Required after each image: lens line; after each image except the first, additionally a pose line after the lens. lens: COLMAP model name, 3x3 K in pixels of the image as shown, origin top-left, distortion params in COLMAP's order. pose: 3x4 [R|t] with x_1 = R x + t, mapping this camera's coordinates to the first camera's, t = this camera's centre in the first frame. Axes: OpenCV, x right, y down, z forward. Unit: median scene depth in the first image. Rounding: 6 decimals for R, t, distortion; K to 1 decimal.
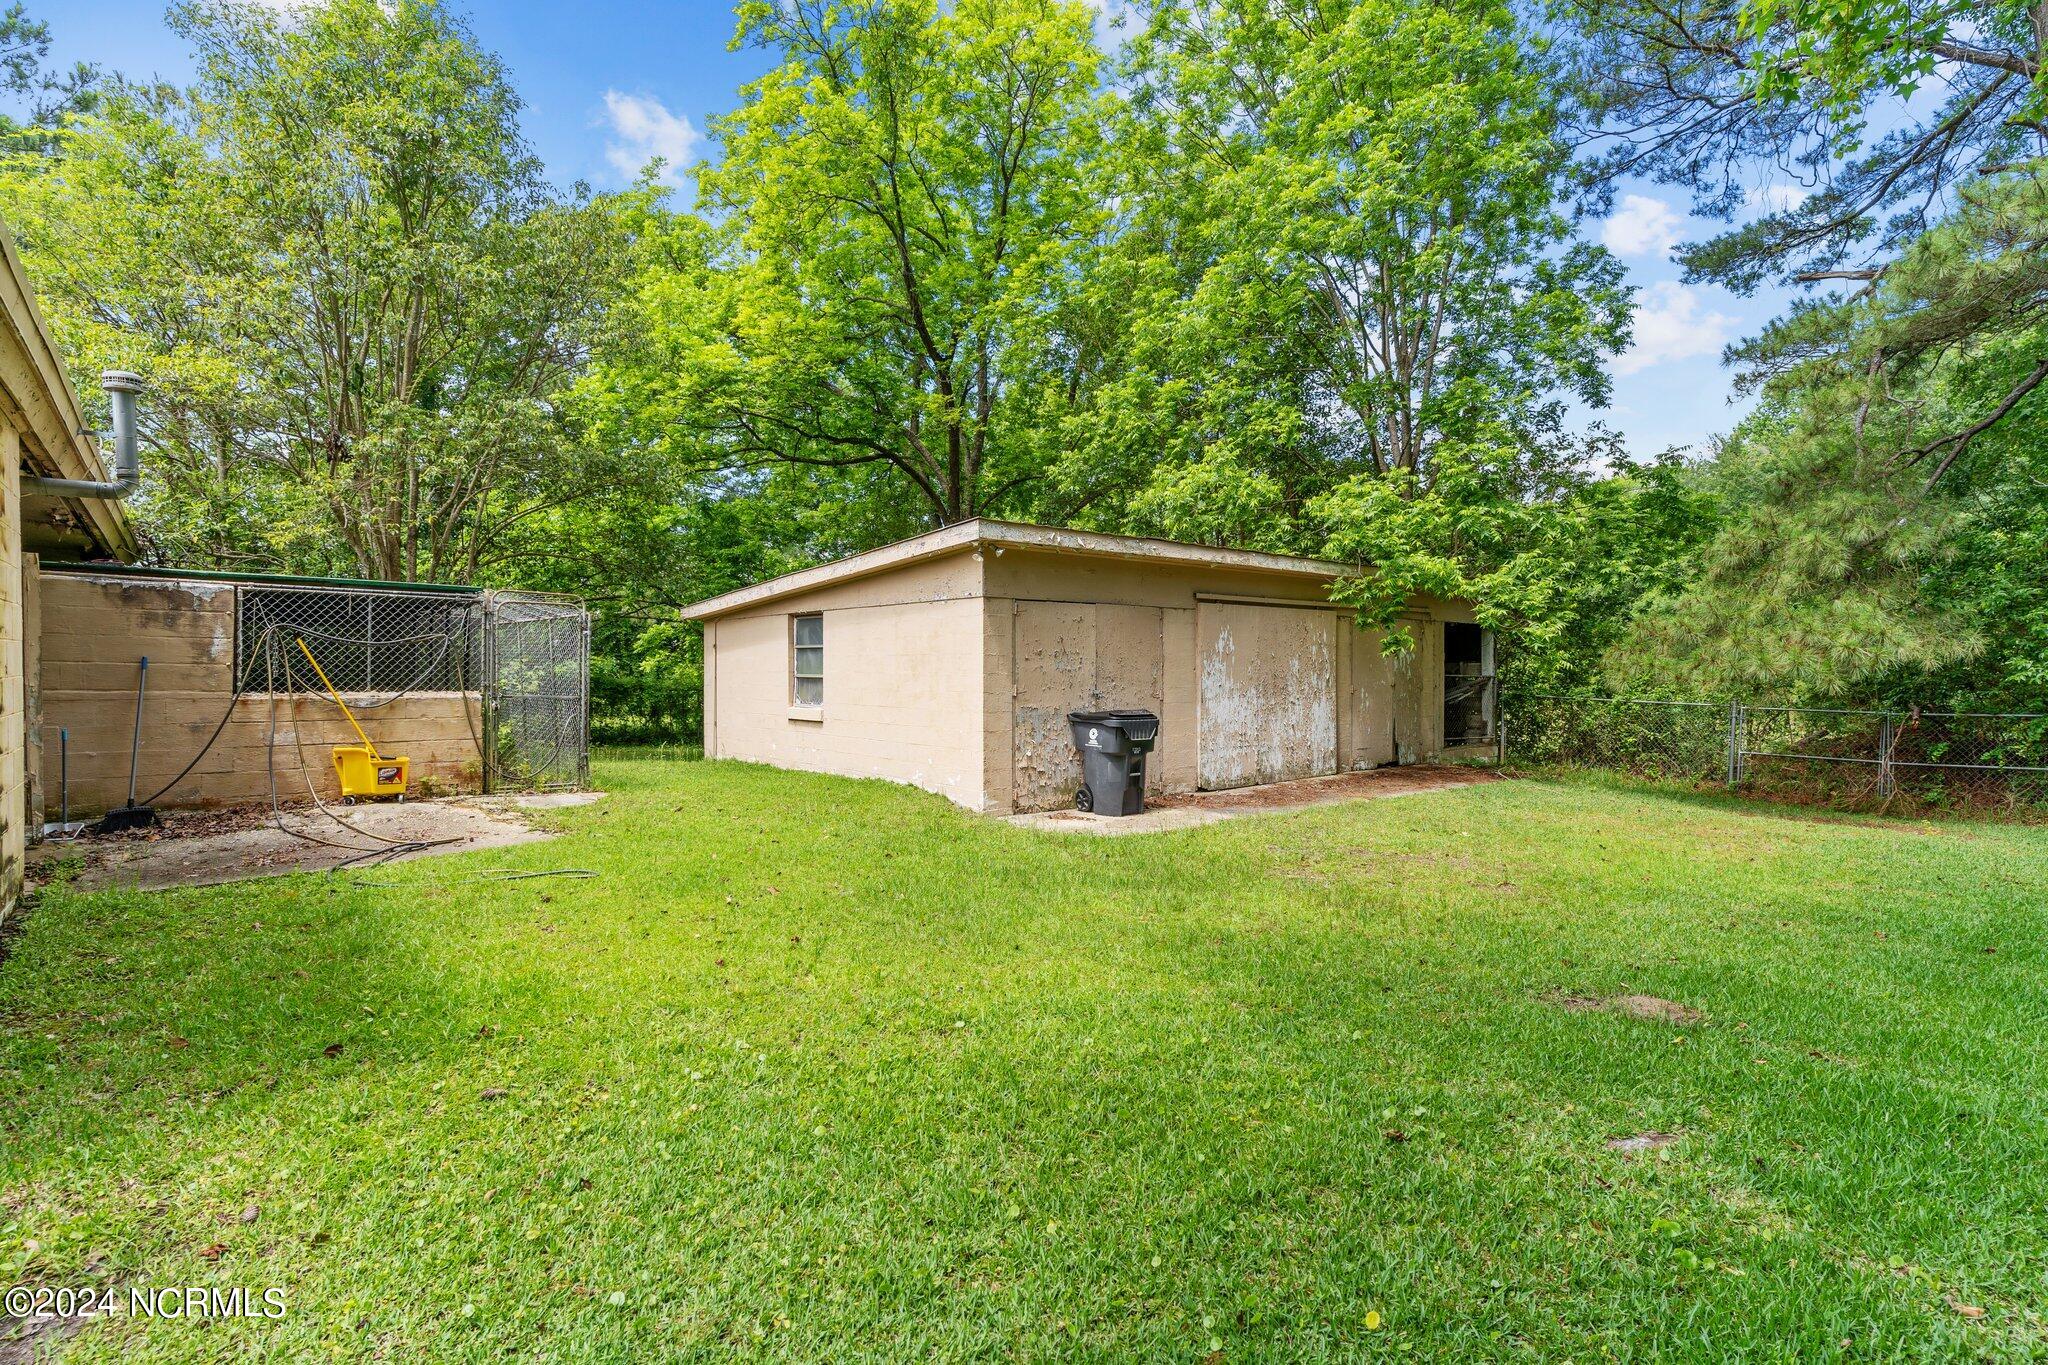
lens RADIAL K [[971.1, 0, 1020.3], [0, 971.1, 674.8], [0, 0, 1]] dist [0.001052, -0.000870]
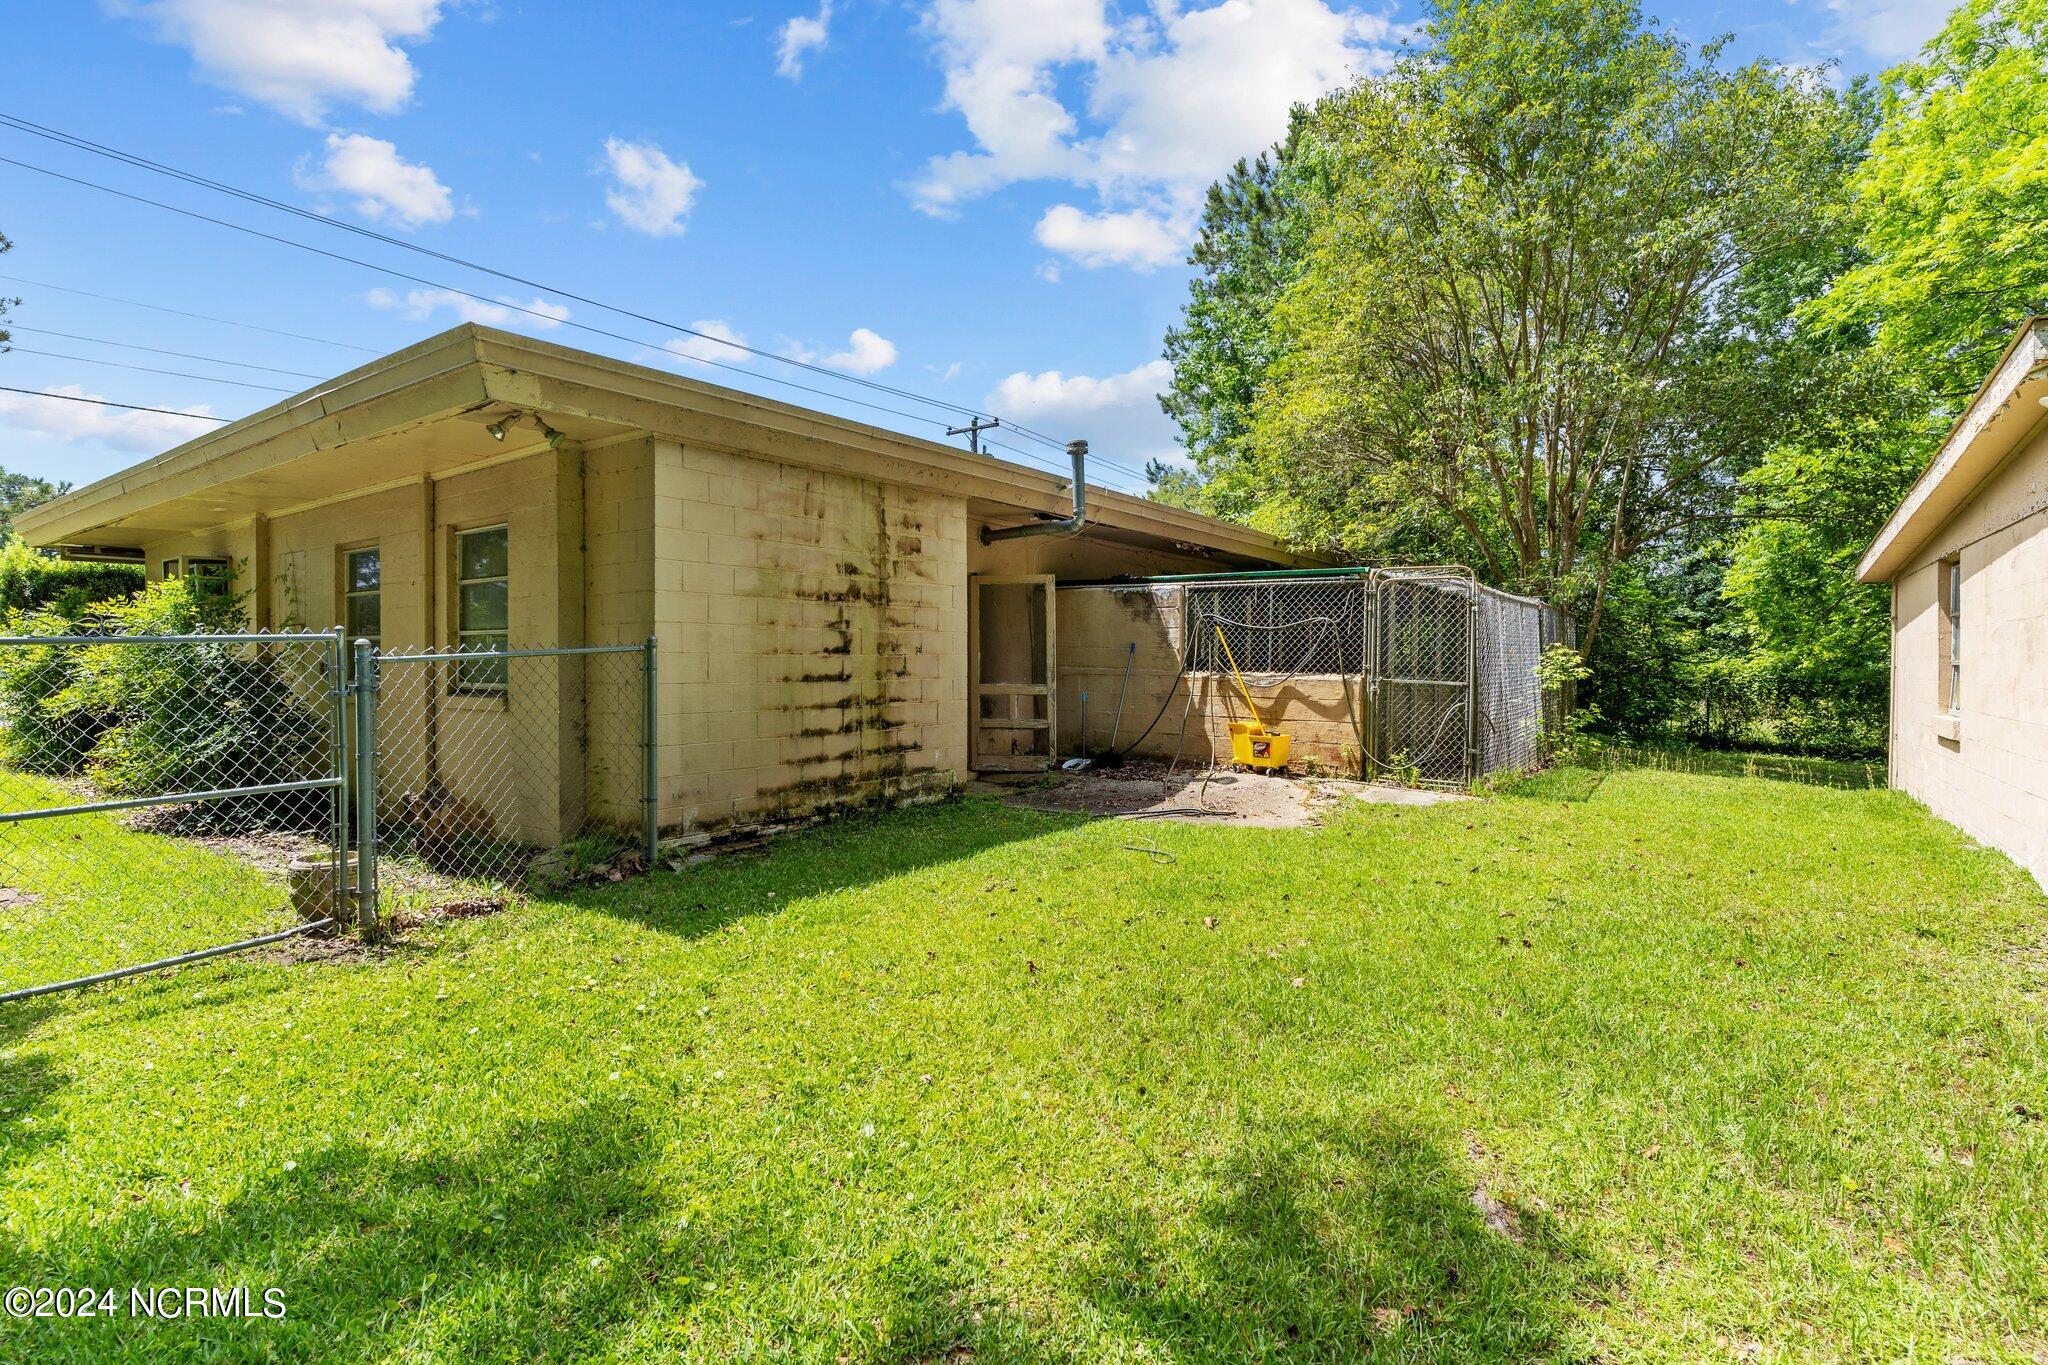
lens RADIAL K [[971.1, 0, 1020.3], [0, 971.1, 674.8], [0, 0, 1]] dist [0.001052, -0.000870]
pose [[0.221228, 0.016200, -0.975088, 0.220132], [-0.010482, 0.999844, 0.014233, 0.004581], [0.975166, 0.007072, 0.221363, 0.311801]]
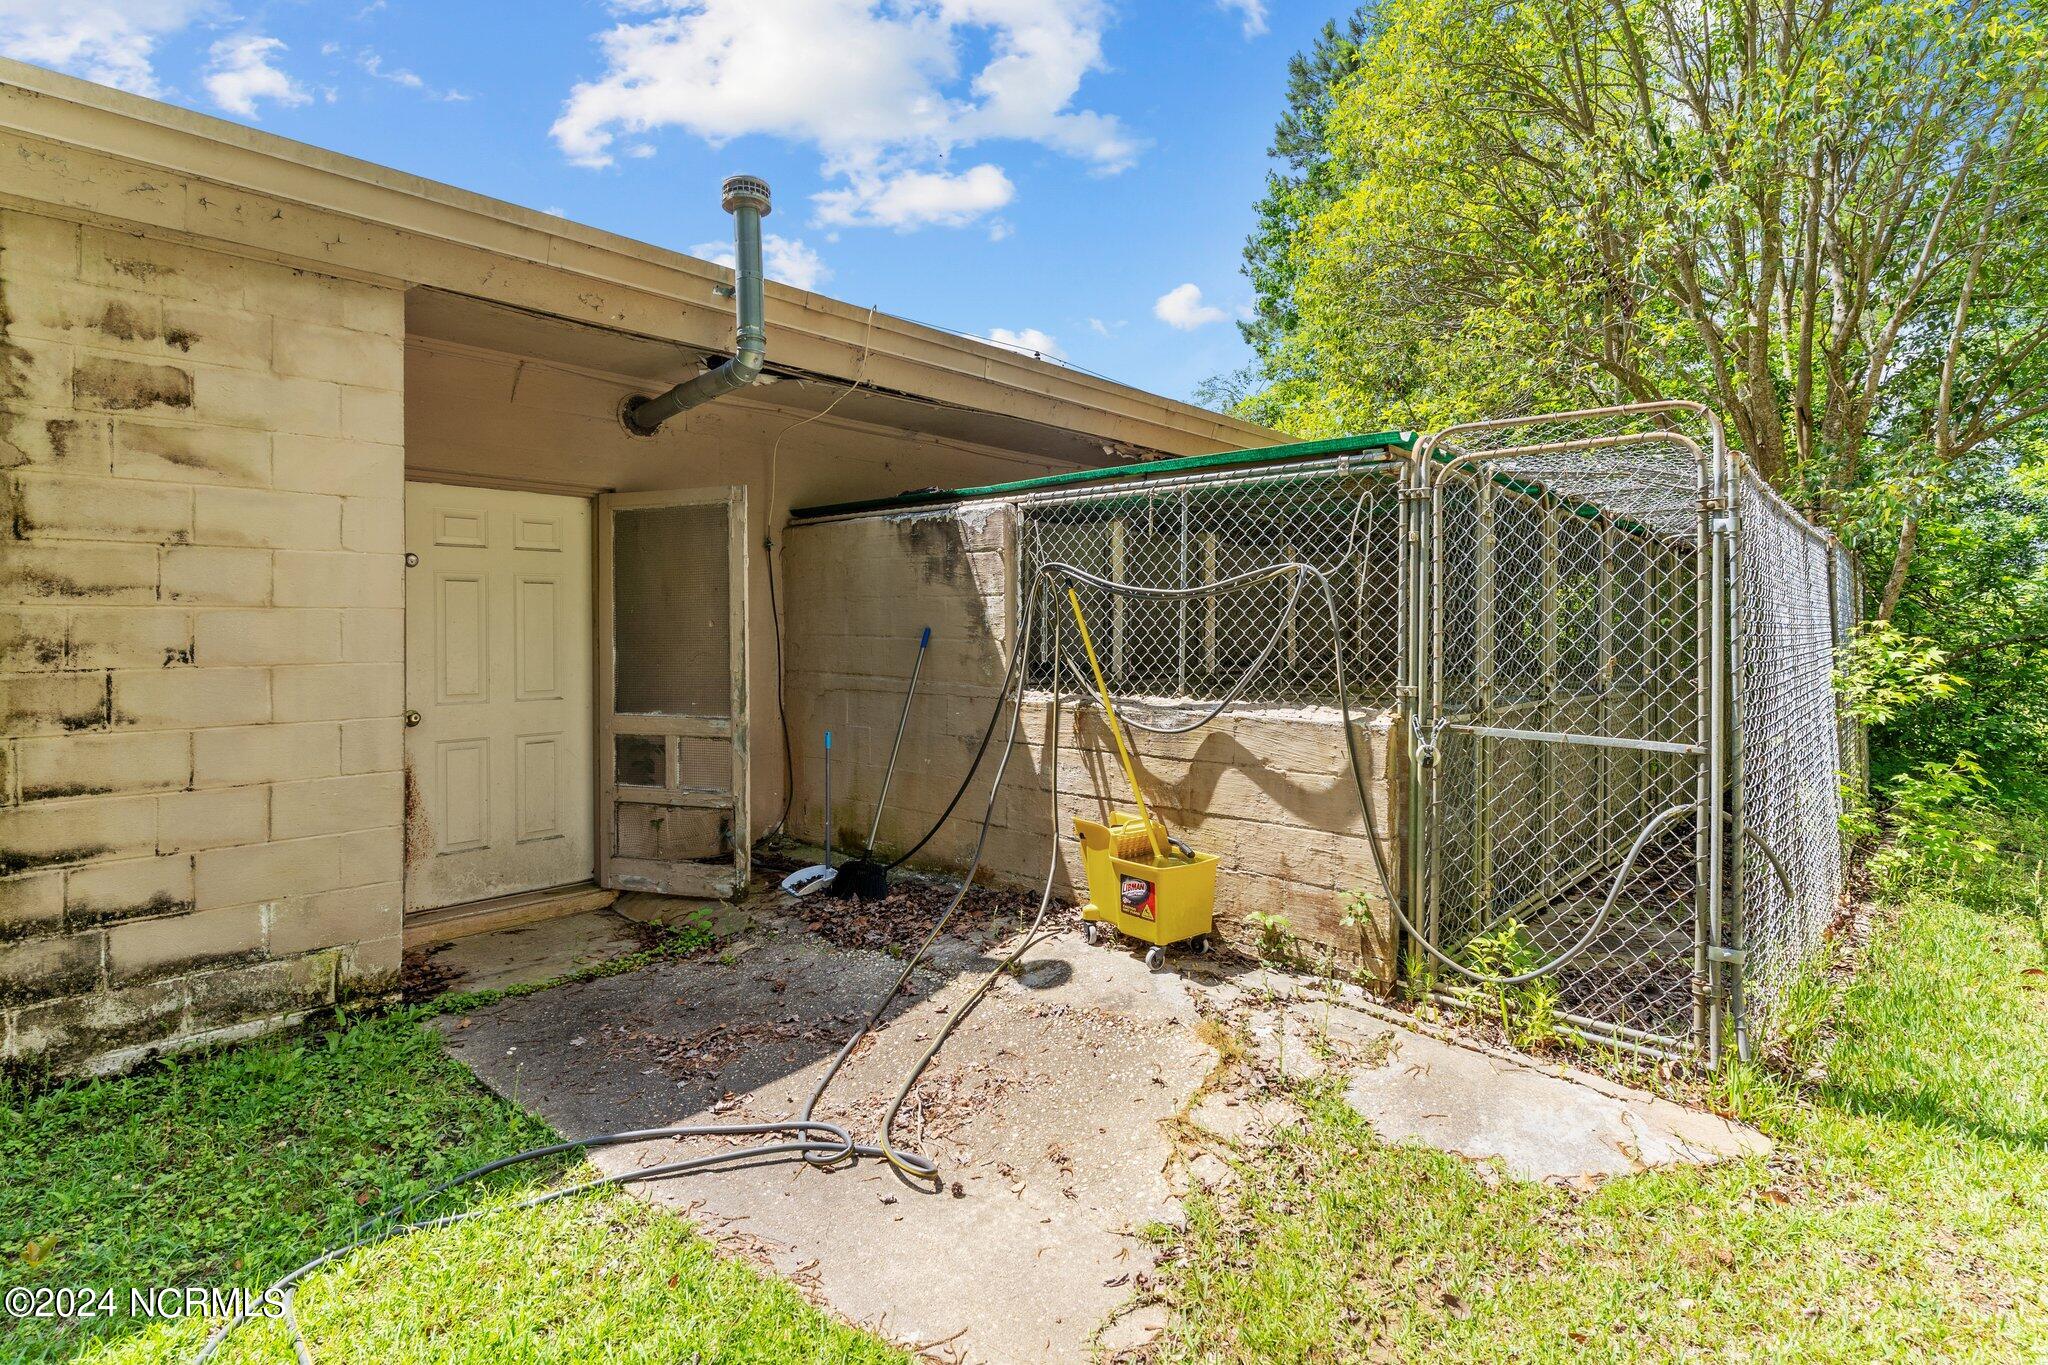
lens RADIAL K [[986.0, 0, 1021.6], [0, 986.0, 632.4], [0, 0, 1]] dist [-0.006009, -0.000558]
pose [[0.098875, -0.002997, -0.995095, -0.137220], [-0.005177, 0.999980, -0.003527, -0.007743], [0.995086, 0.005501, 0.098857, 0.569370]]
